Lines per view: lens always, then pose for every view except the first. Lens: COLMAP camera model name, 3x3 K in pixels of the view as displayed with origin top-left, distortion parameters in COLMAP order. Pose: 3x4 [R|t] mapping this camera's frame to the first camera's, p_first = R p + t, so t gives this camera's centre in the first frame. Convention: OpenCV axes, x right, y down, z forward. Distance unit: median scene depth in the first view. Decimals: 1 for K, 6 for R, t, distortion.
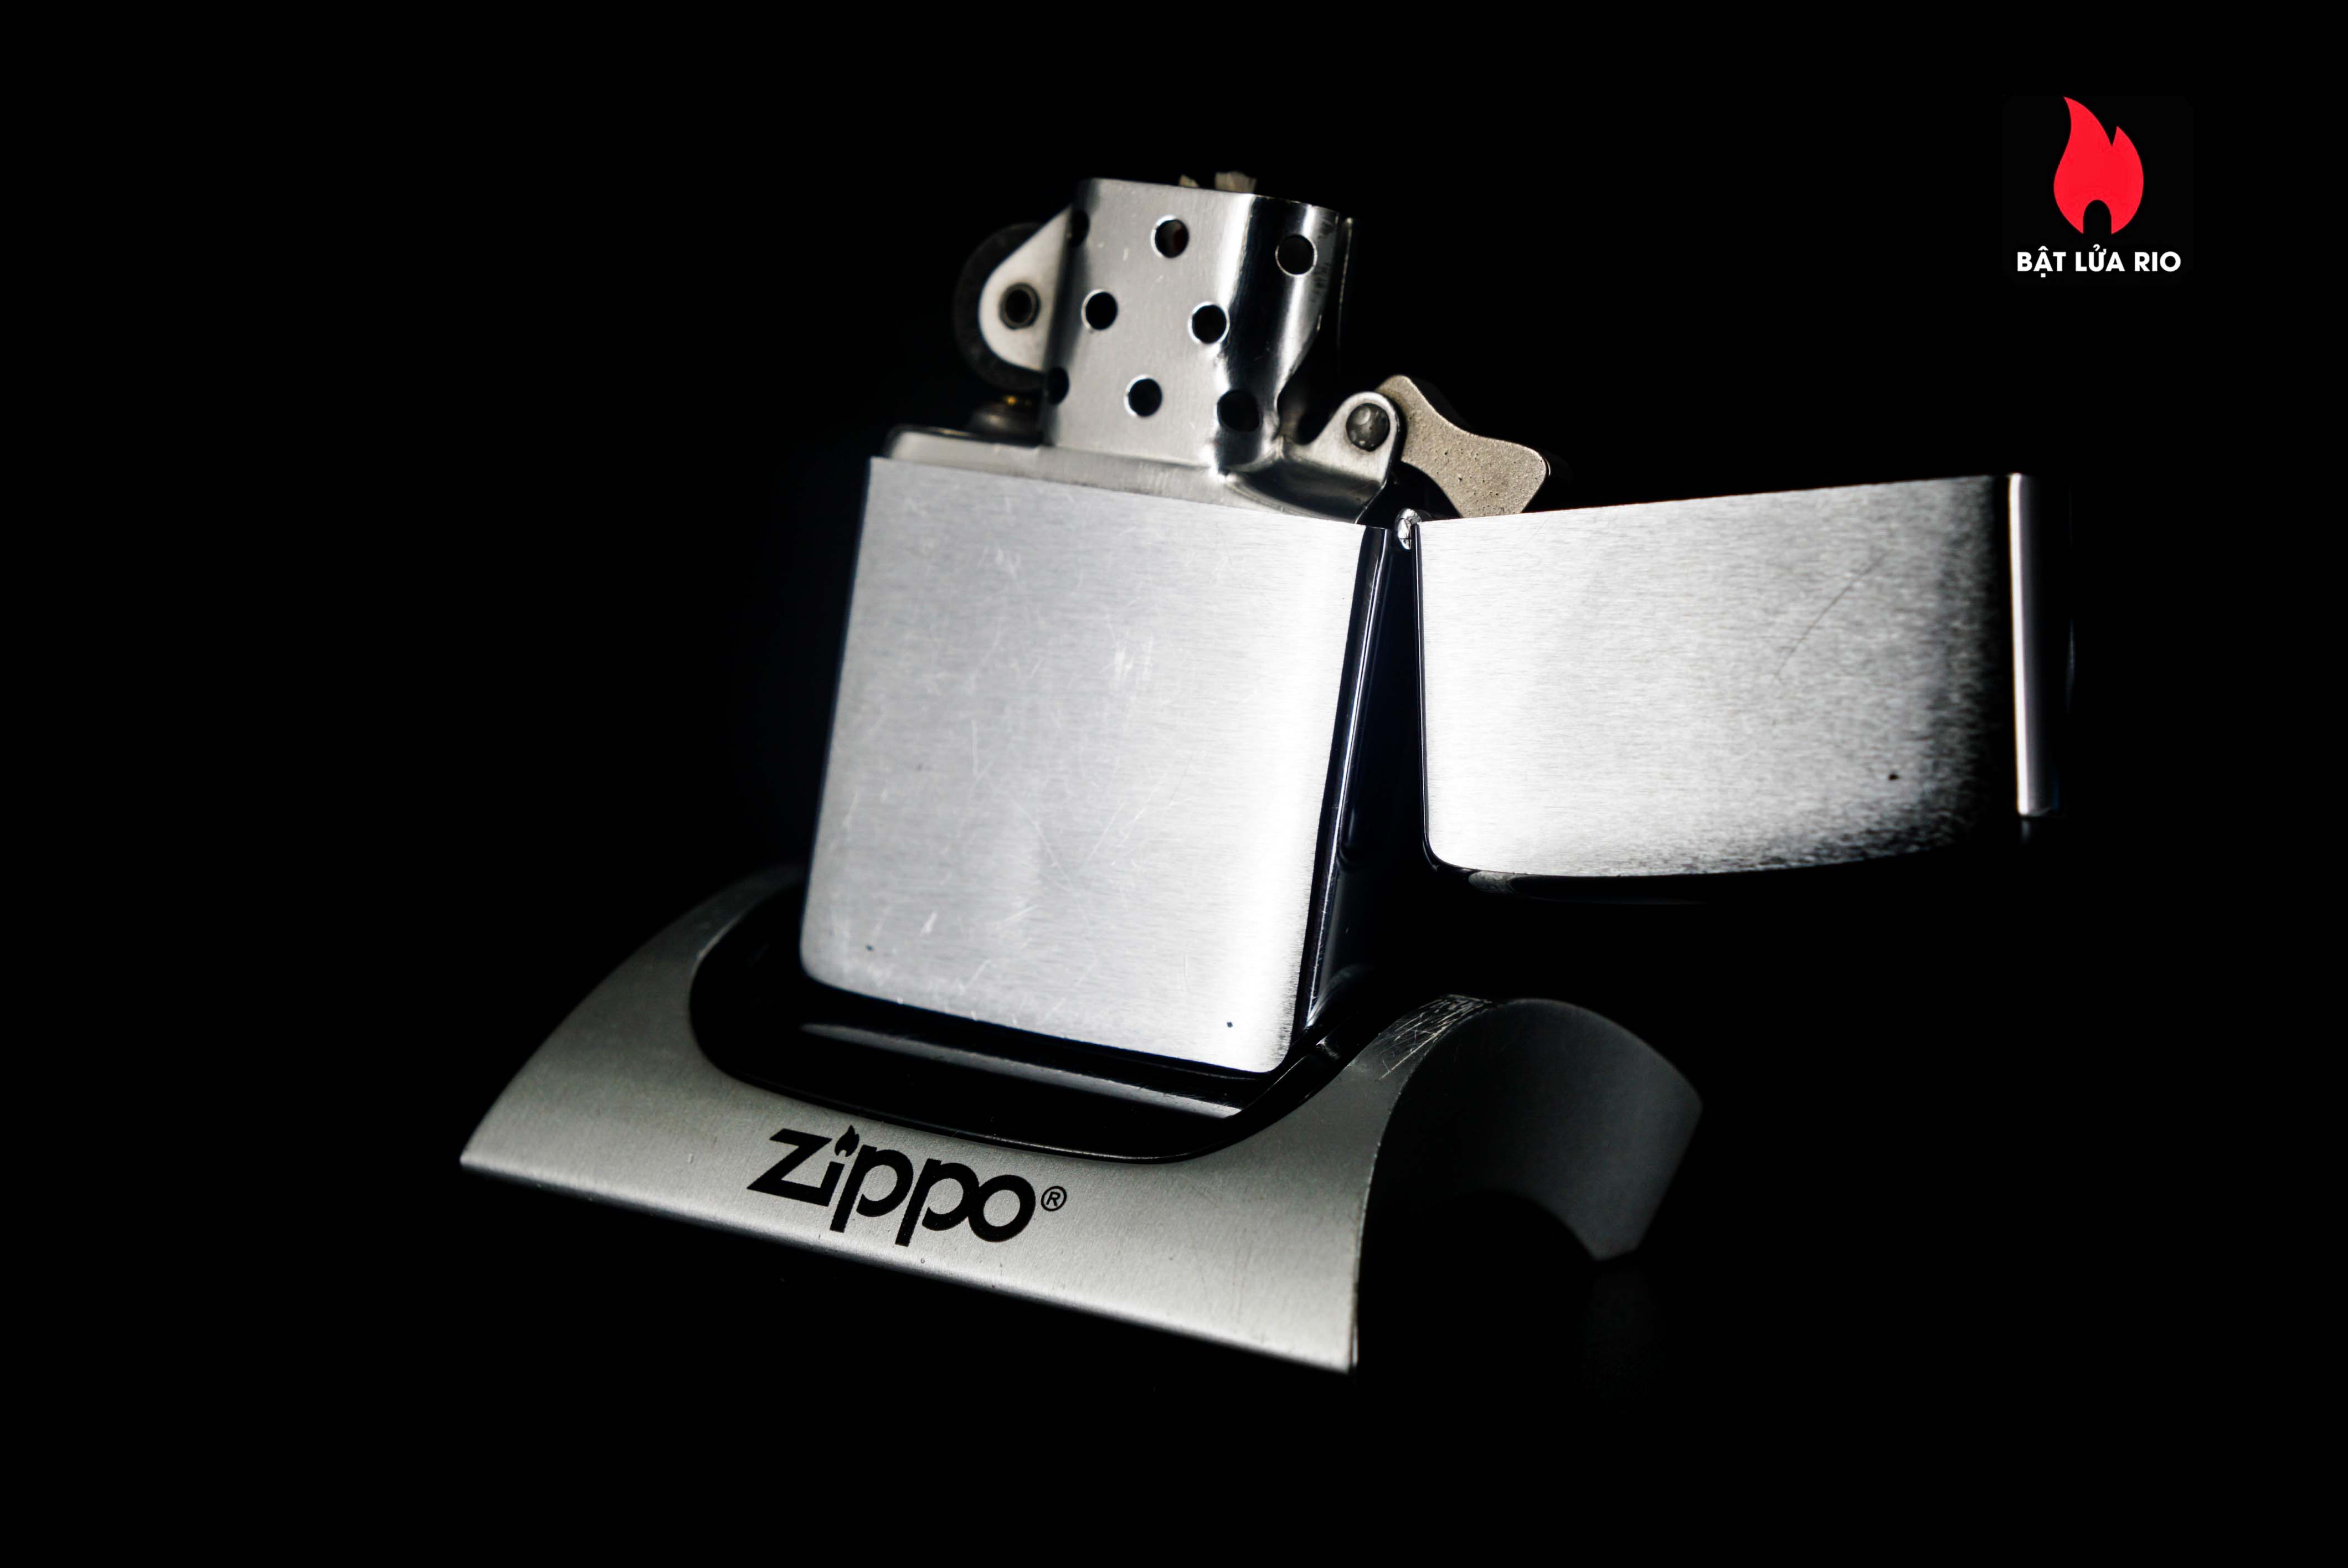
lens RADIAL K [[4822.0, 0, 1152.6], [0, 4822.0, 806.0], [0, 0, 1]] dist [0.316715, 0.000000]
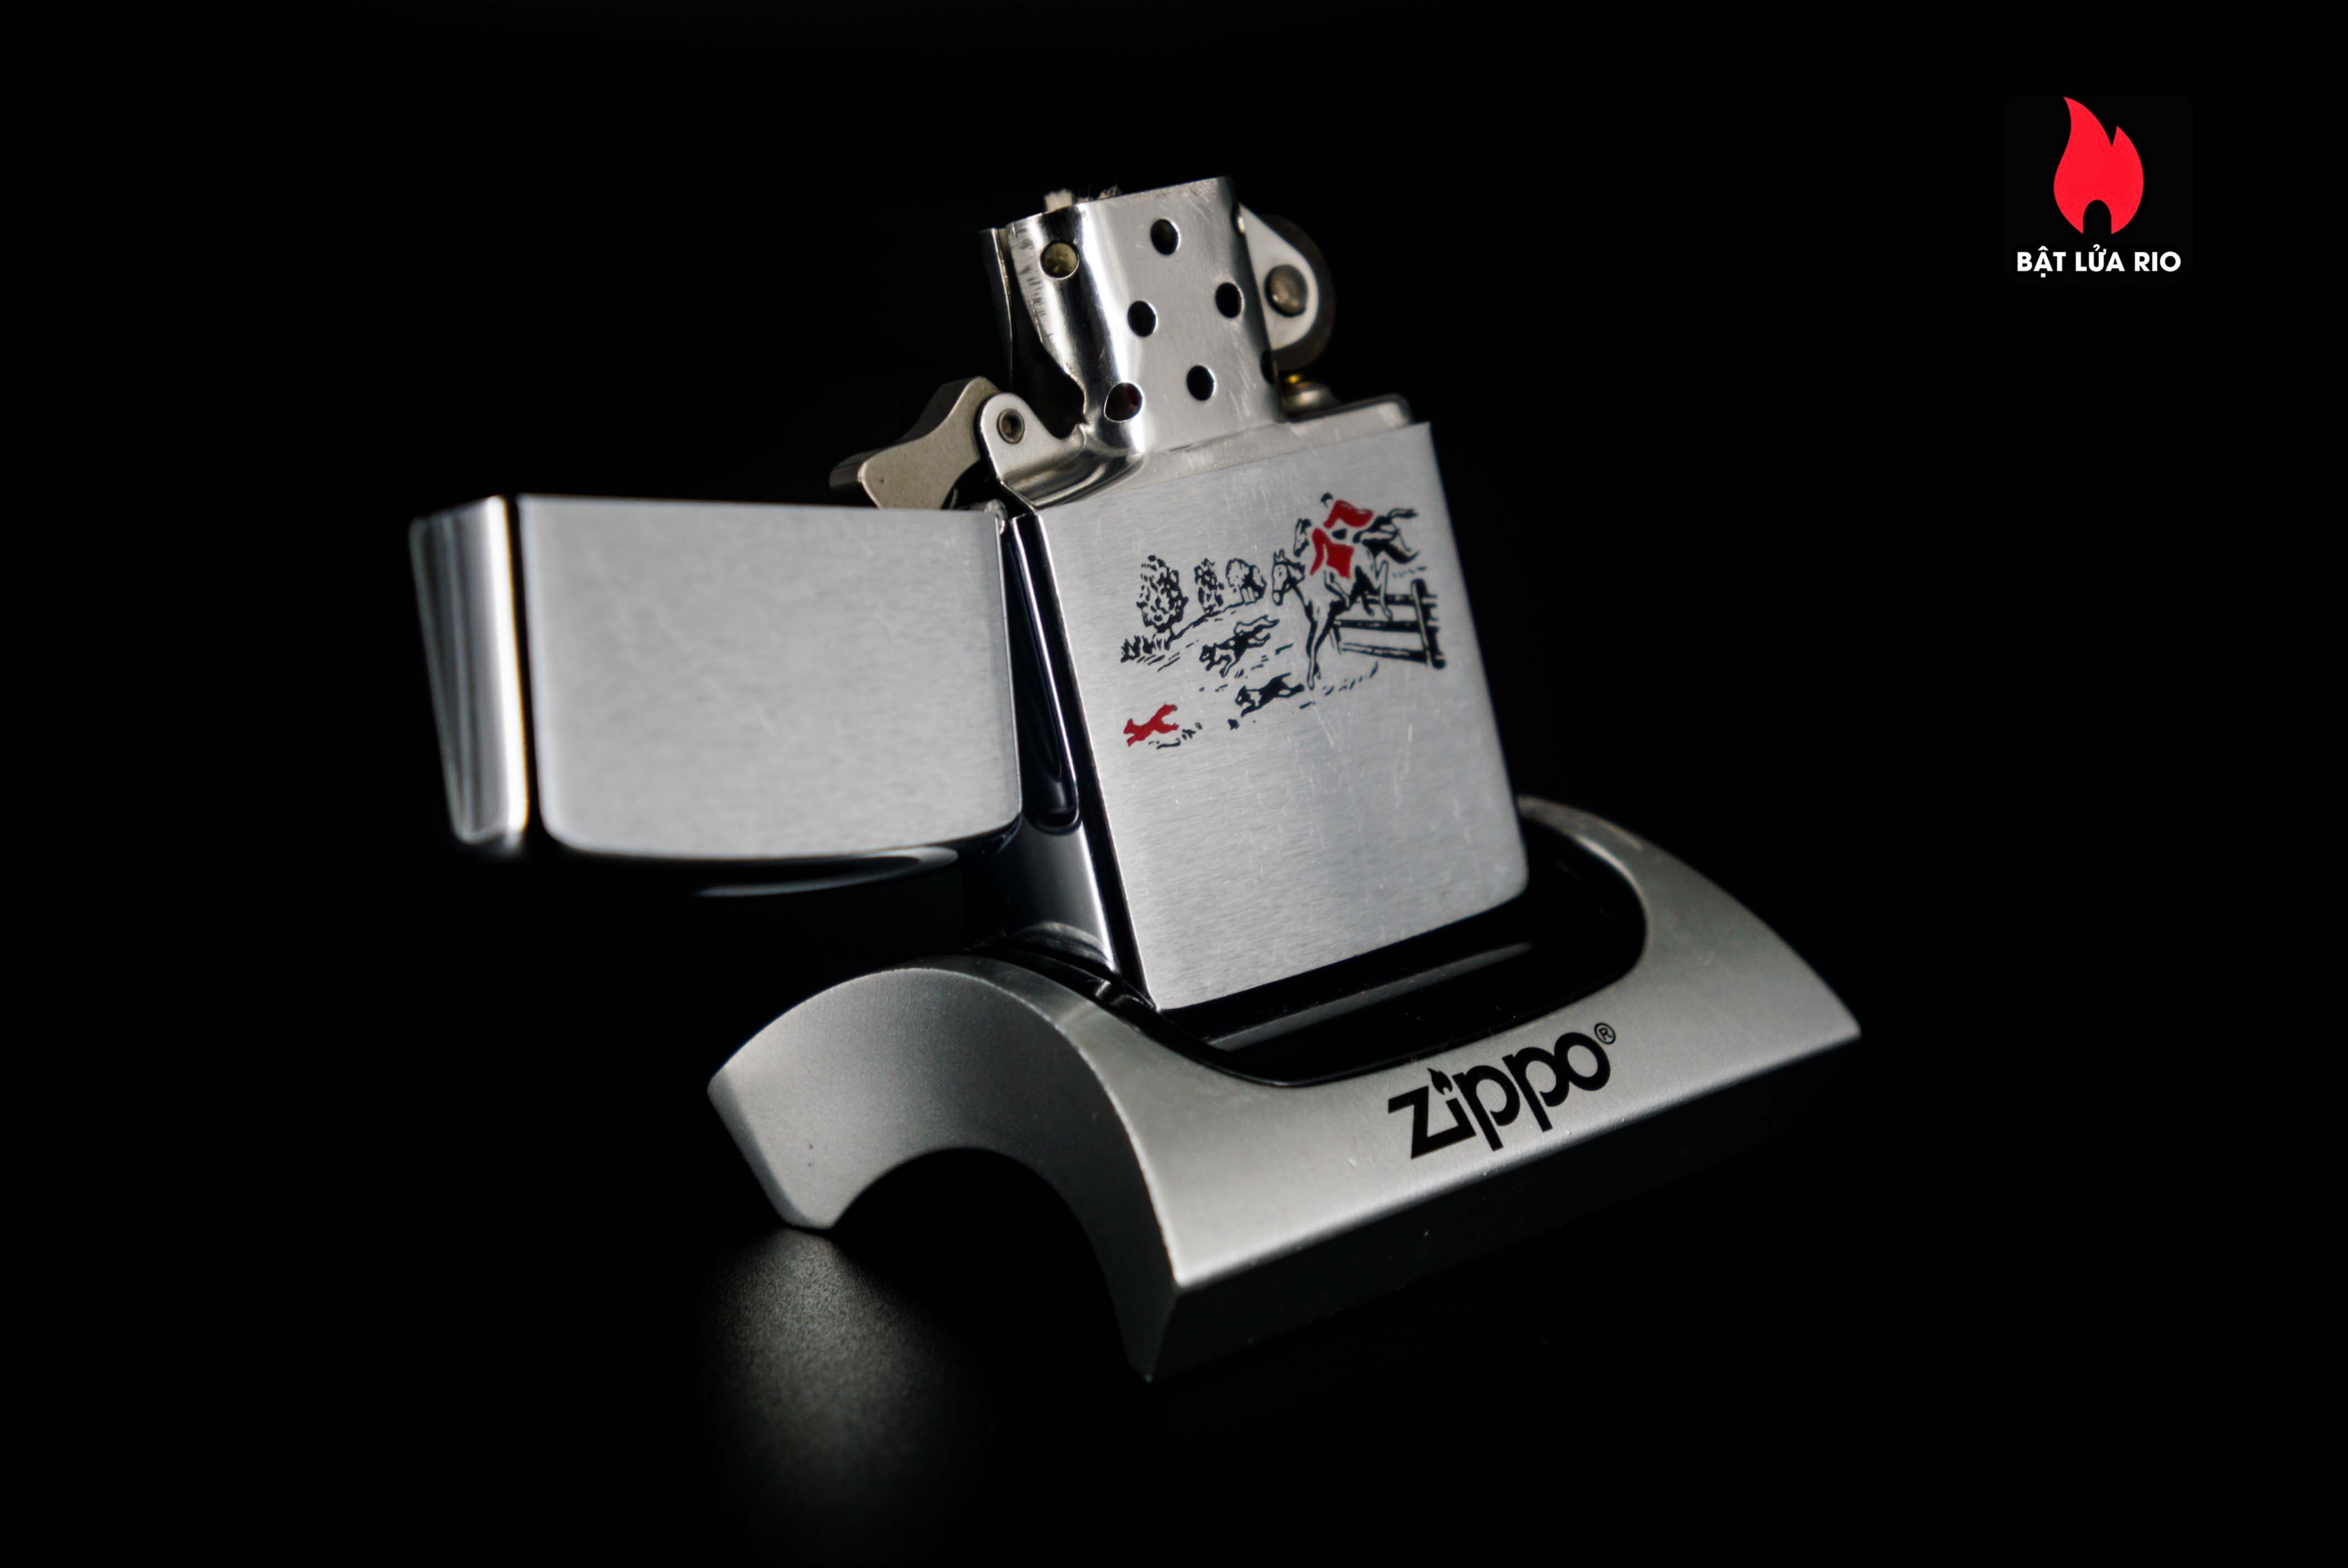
lens RADIAL K [[4822.0, 0, 1163.0], [0, 4822.0, 792.8], [0, 0, 1]] dist [0.316715, 0.000000]
pose [[0.286596, -0.277737, 0.916910, -1.046713], [0.306211, 0.933411, 0.187024, -0.209193], [-0.907798, 0.227168, 0.352558, 0.668523]]
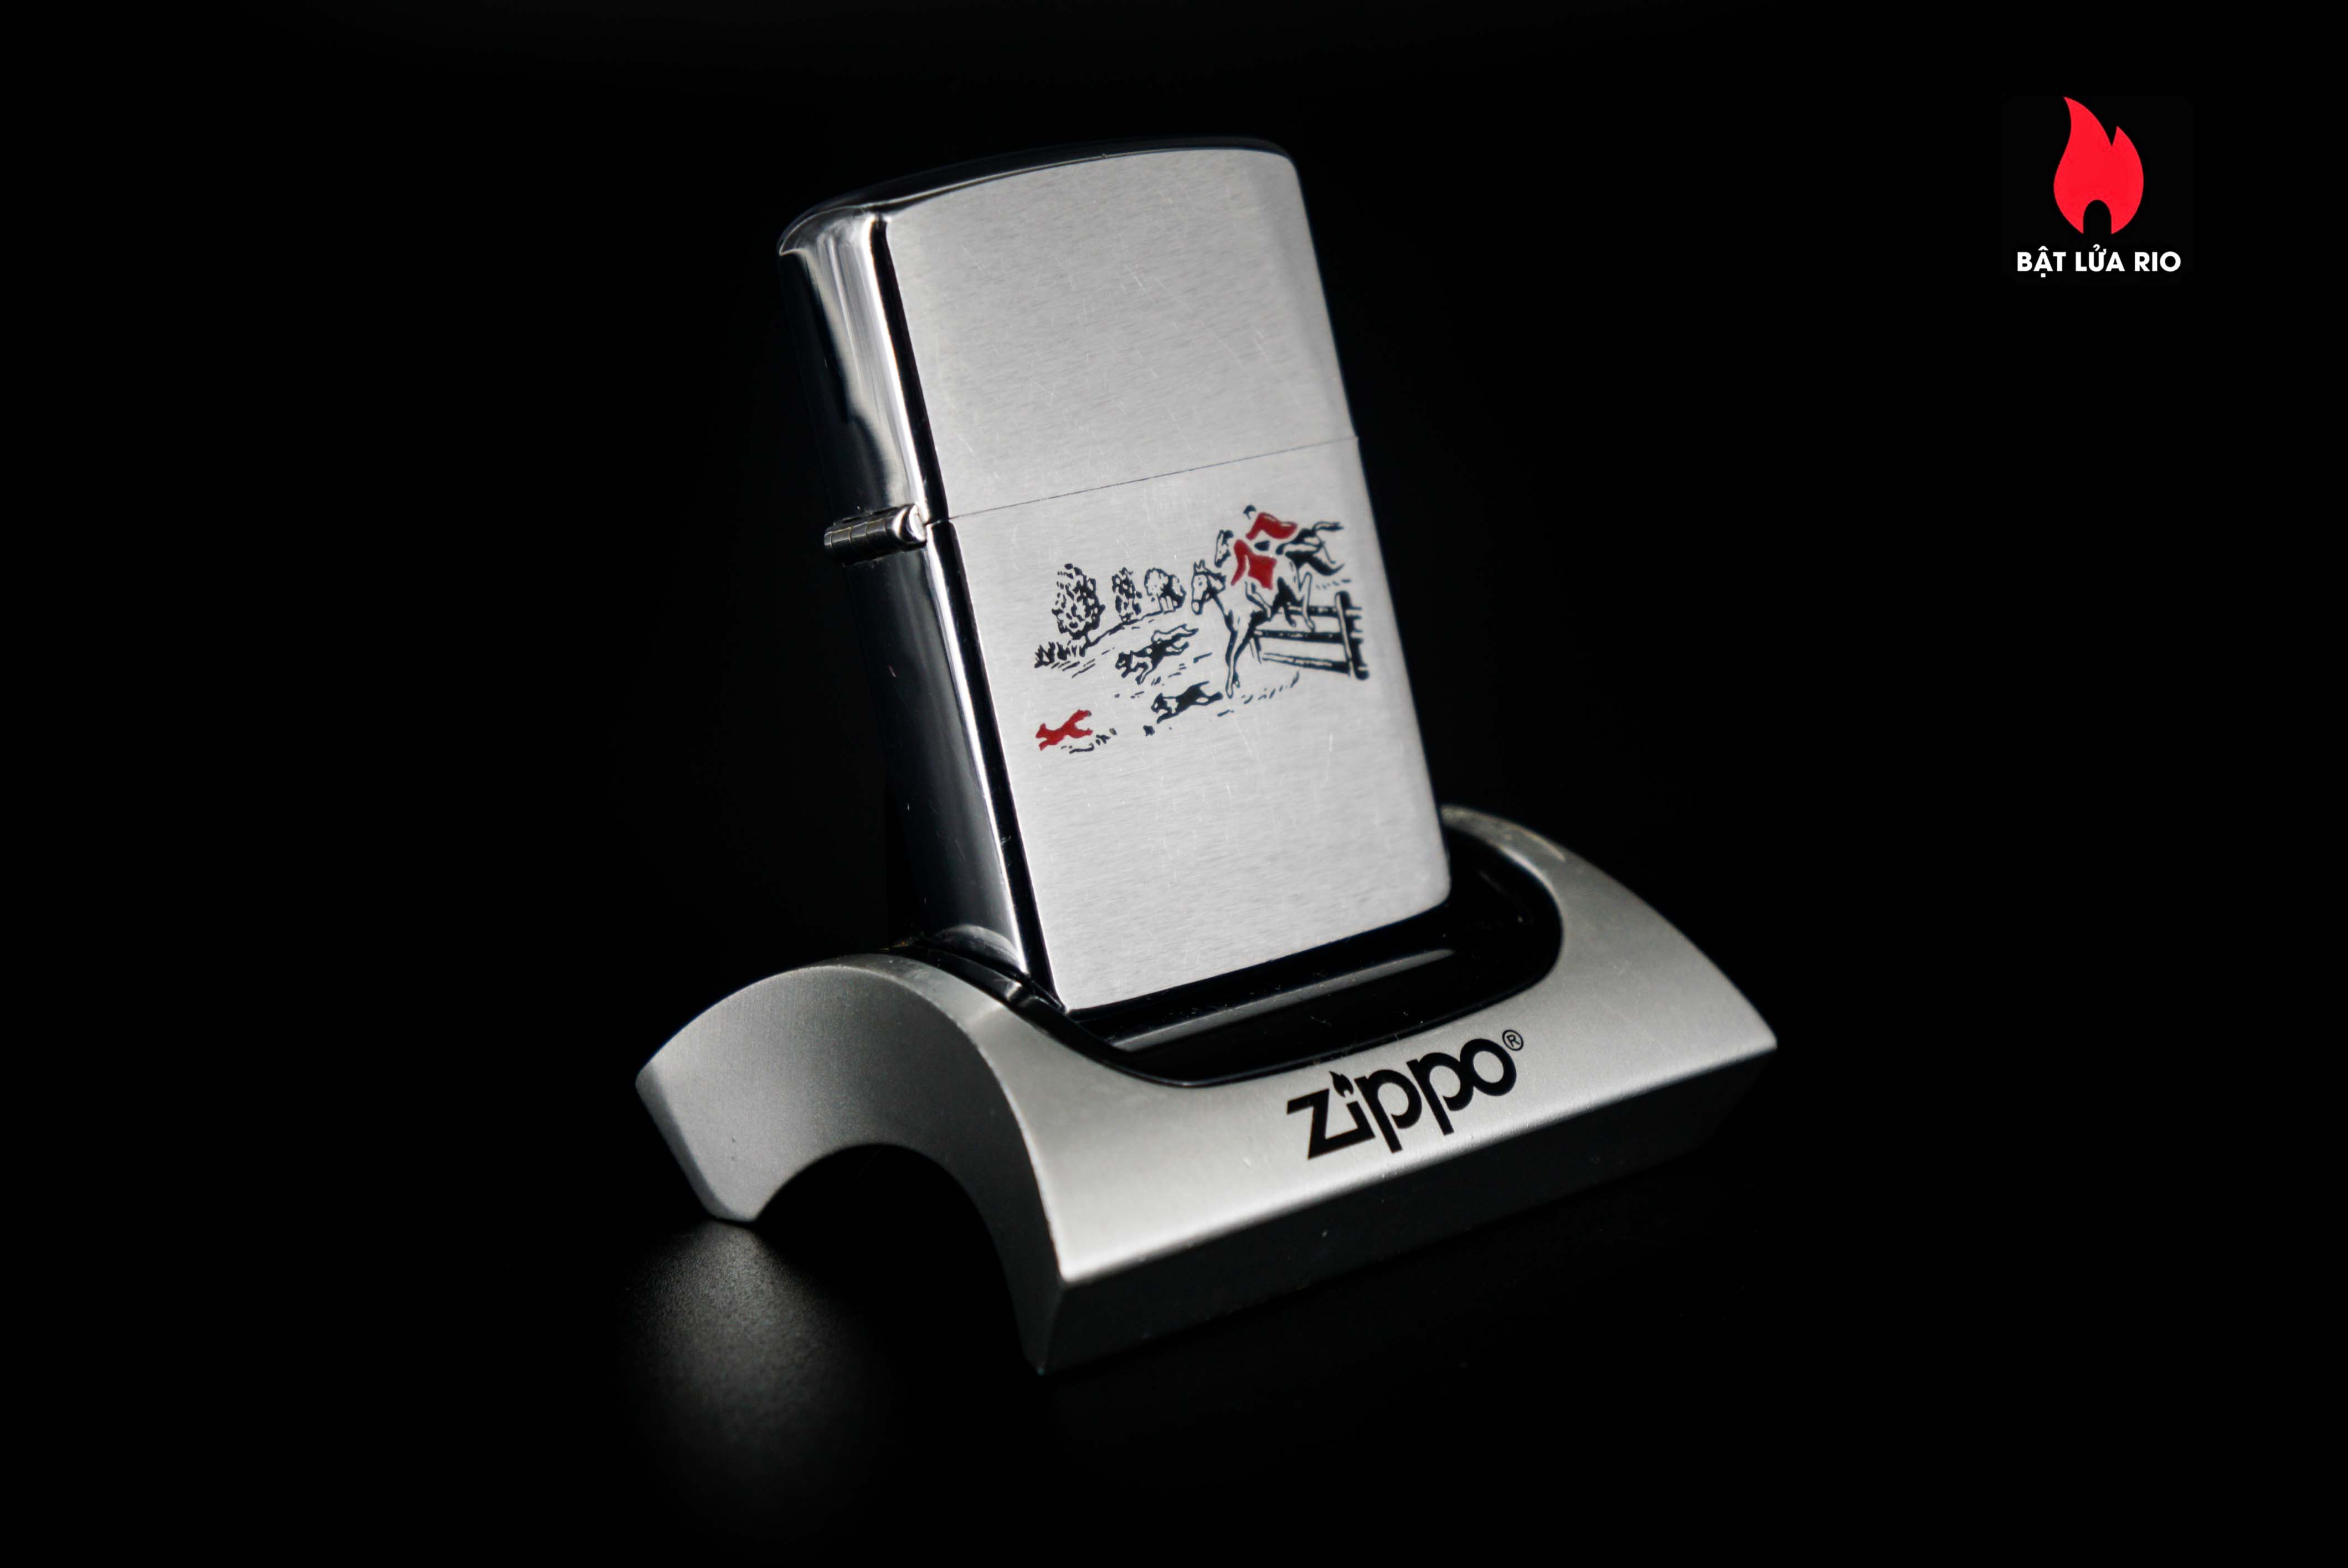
lens RADIAL K [[4822.0, 0, 1170.3], [0, 4822.0, 766.0], [0, 0, 1]] dist [0.316715, 0.000000]
pose [[0.326259, -0.263073, 0.907936, -1.046089], [0.301091, 0.939389, 0.163992, -0.187600], [-0.896046, 0.219867, 0.385693, 0.604111]]
